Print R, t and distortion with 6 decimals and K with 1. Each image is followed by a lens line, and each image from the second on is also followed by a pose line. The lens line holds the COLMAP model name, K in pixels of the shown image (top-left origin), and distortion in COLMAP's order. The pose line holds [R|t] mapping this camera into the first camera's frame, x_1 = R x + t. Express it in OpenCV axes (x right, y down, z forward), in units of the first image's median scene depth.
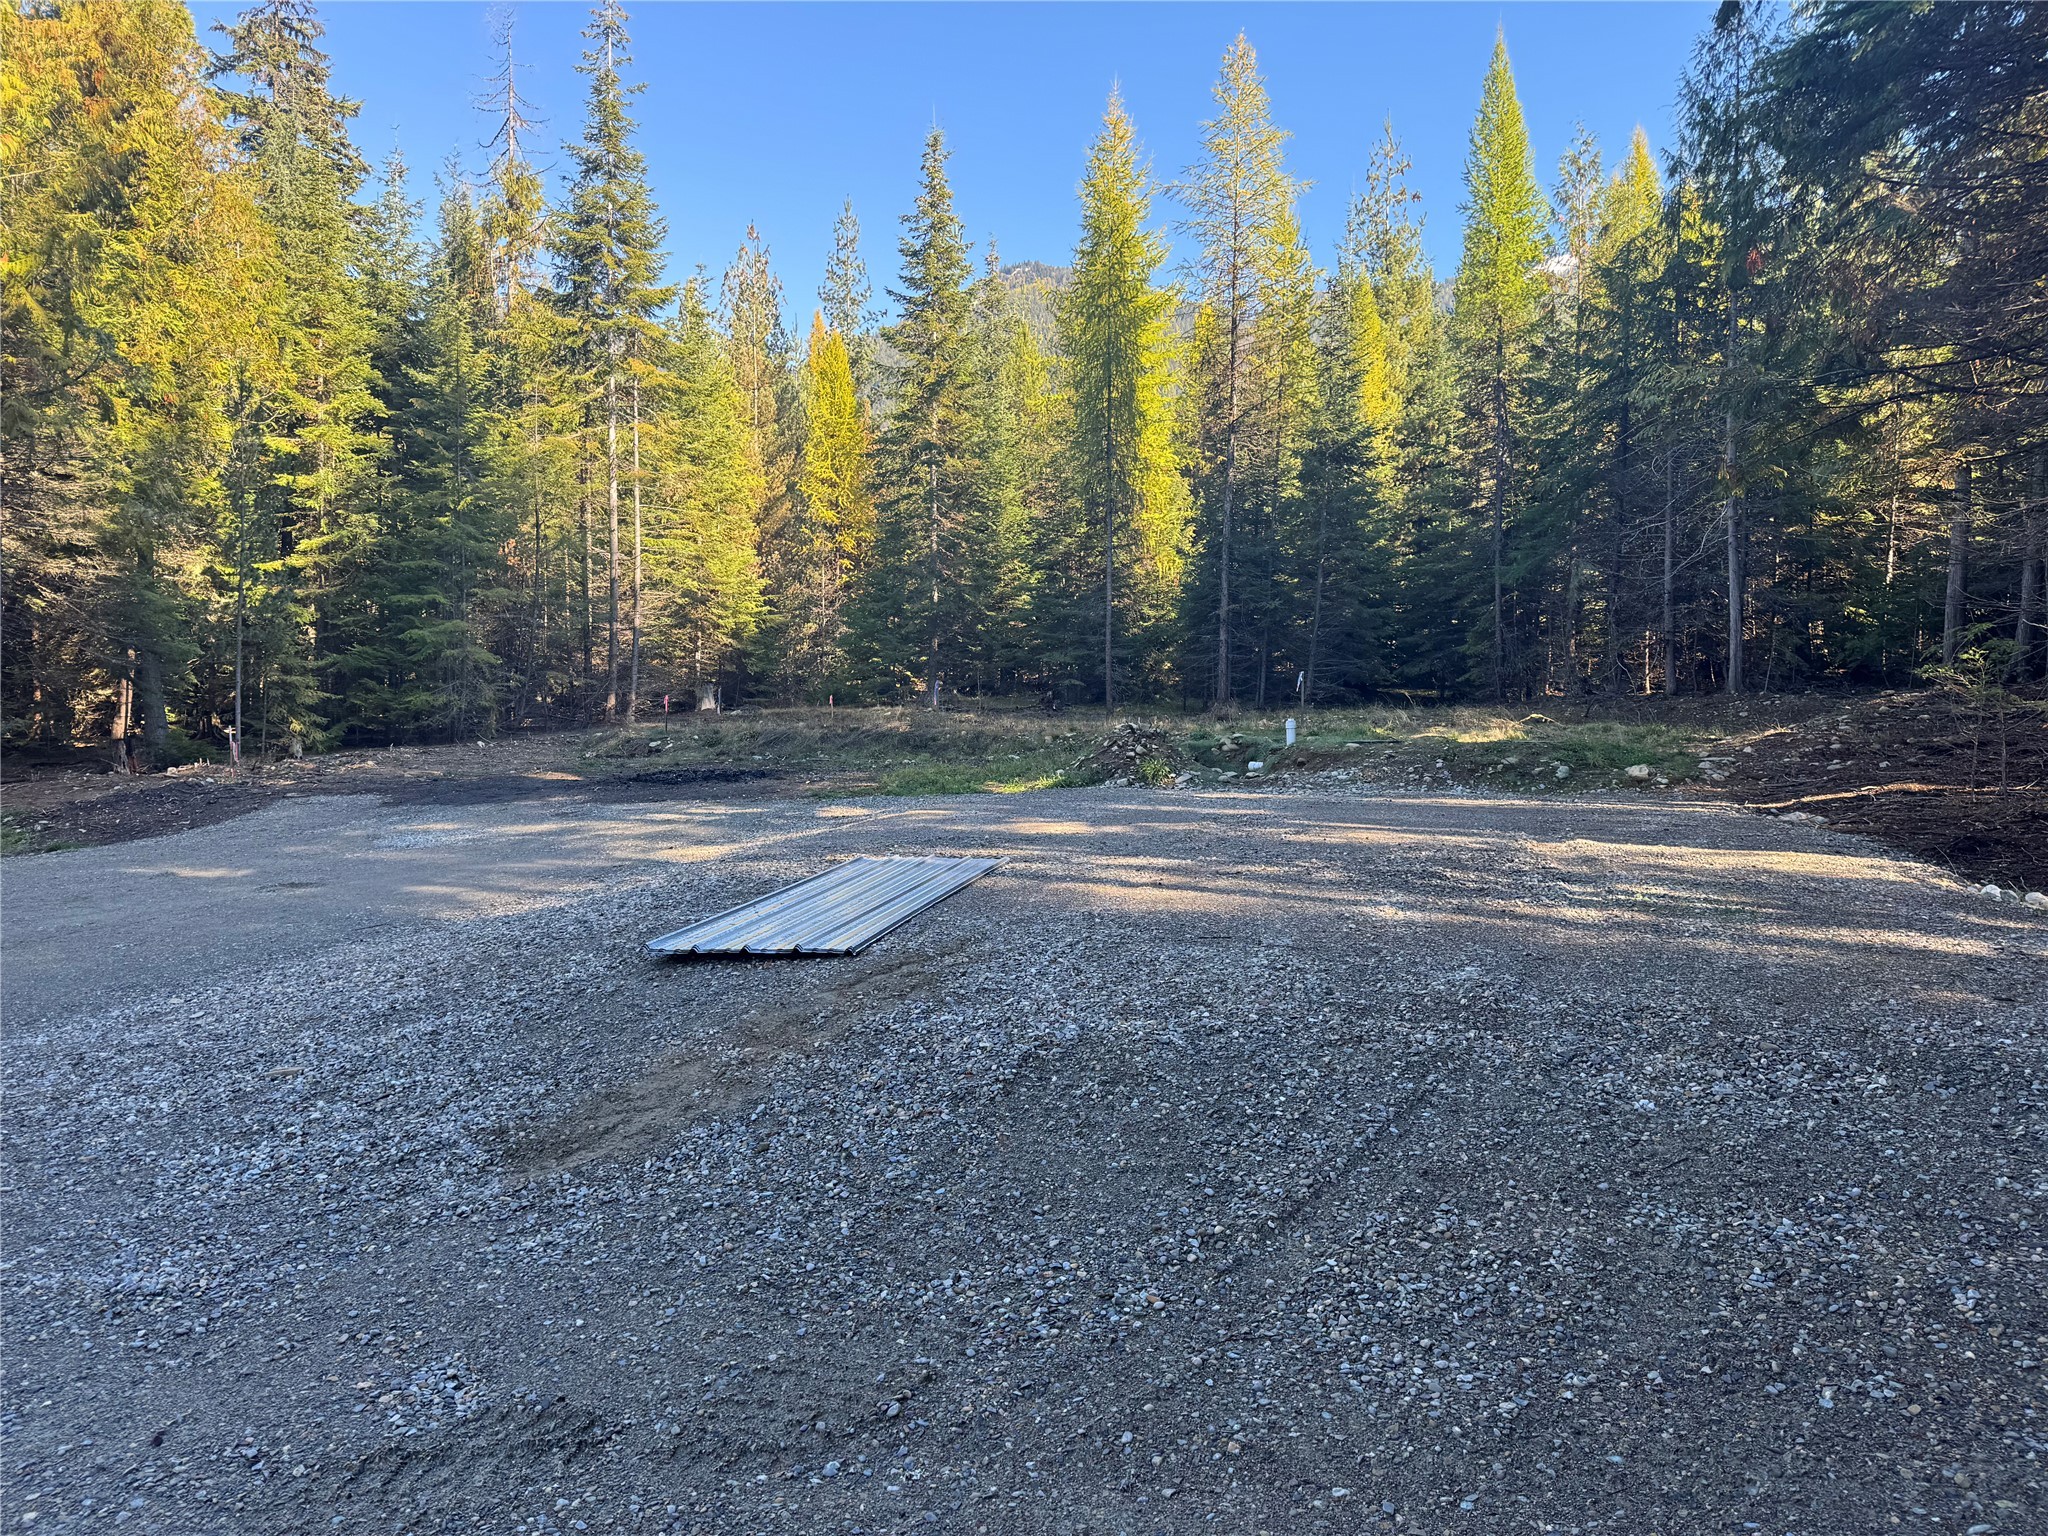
lens RADIAL K [[1428.9, 0, 1043.8], [0, 1428.9, 775.7], [0, 0, 1]] dist [0.067247, -0.078760]
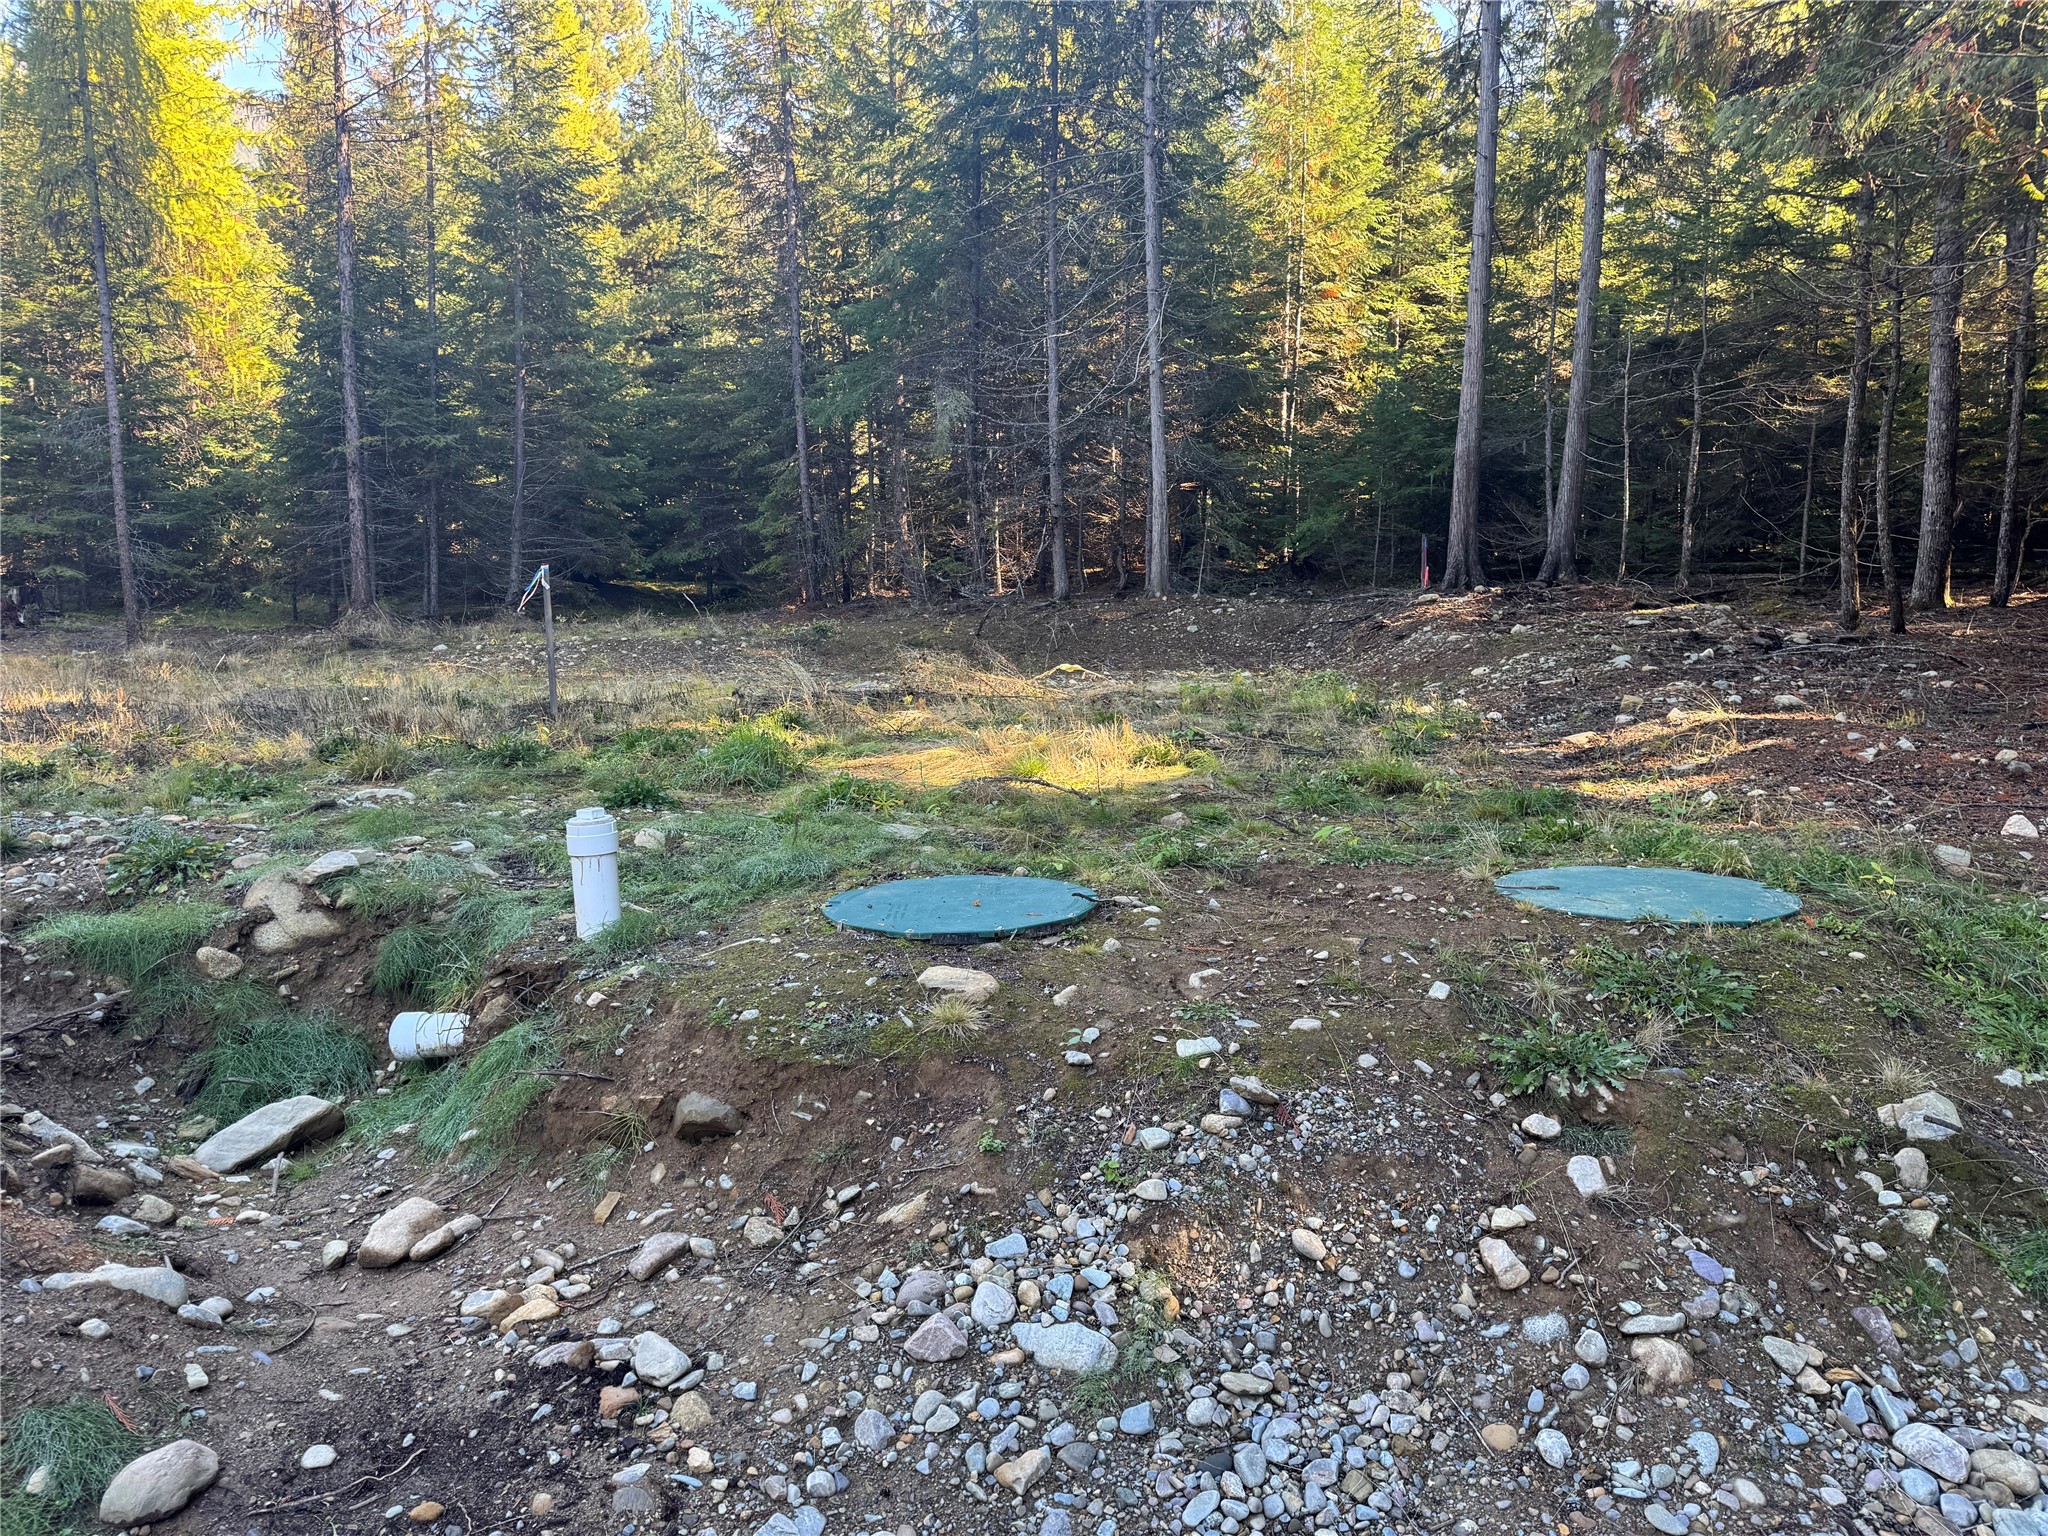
lens RADIAL K [[1428.9, 0, 1036.8], [0, 1428.9, 781.0], [0, 0, 1]] dist [0.067247, -0.078760]
pose [[0.856148, -0.075836, 0.511136, 0.049276], [0.031596, 0.995004, 0.094704, -0.025539], [-0.515764, -0.064931, 0.854266, 0.320377]]
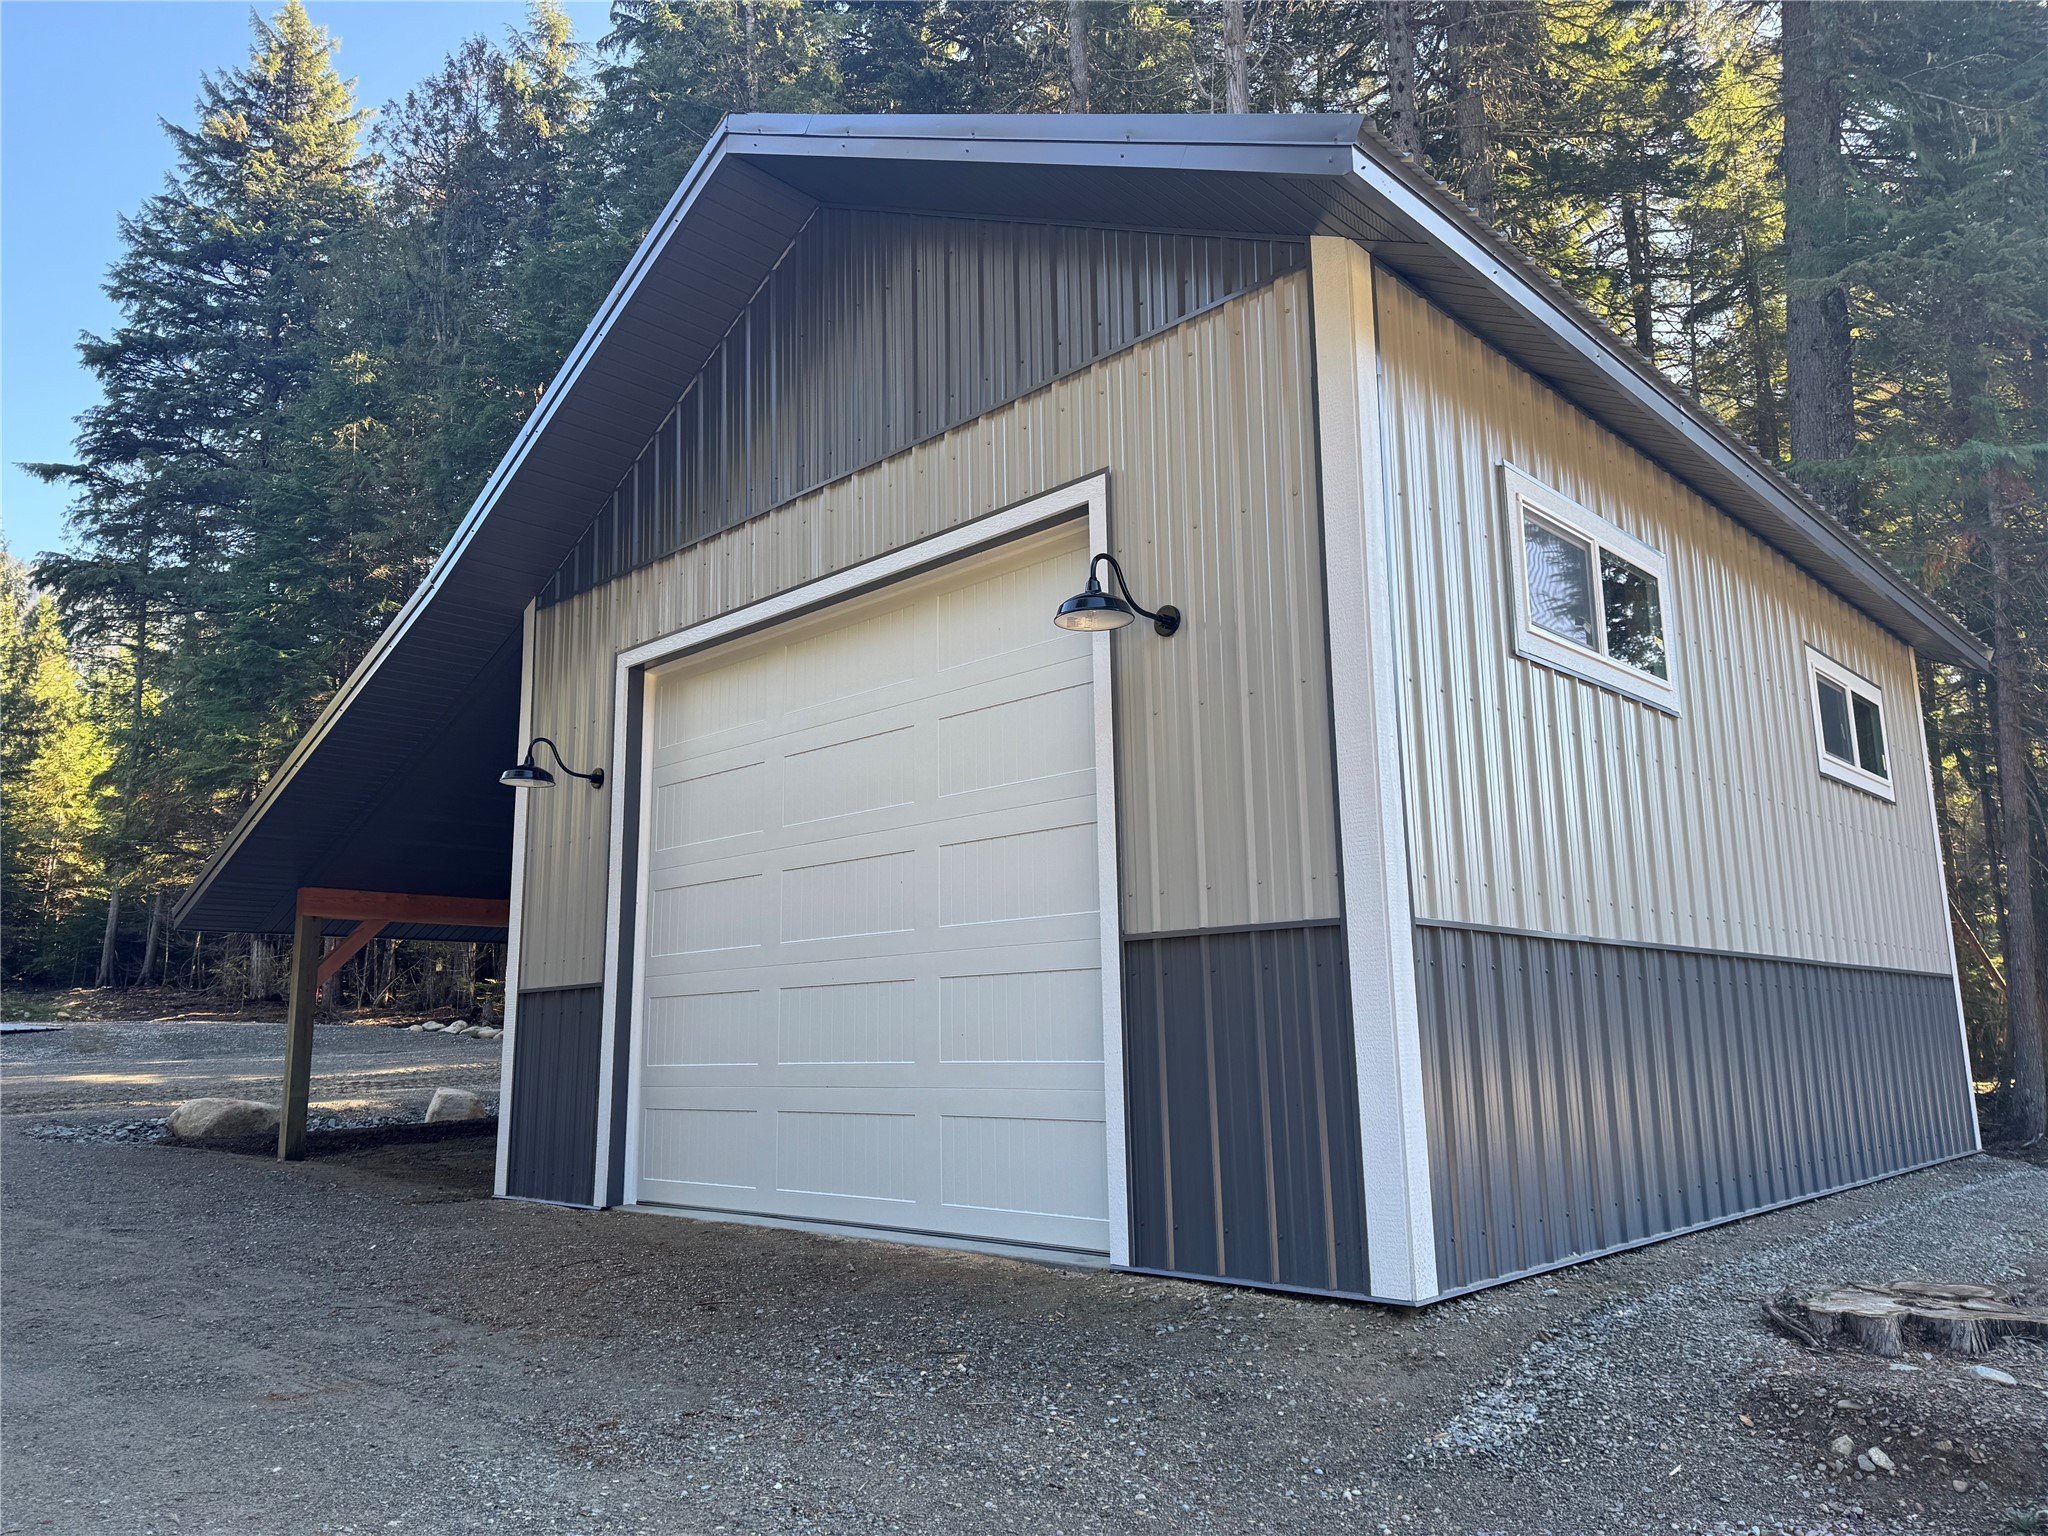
lens RADIAL K [[1428.9, 0, 1040.4], [0, 1428.9, 781.8], [0, 0, 1]] dist [0.067247, -0.078760]
pose [[0.319772, 0.155916, 0.934578, -0.435547], [0.049411, 0.982281, -0.180781, 0.042168], [-0.946205, 0.103987, 0.306402, -0.392176]]
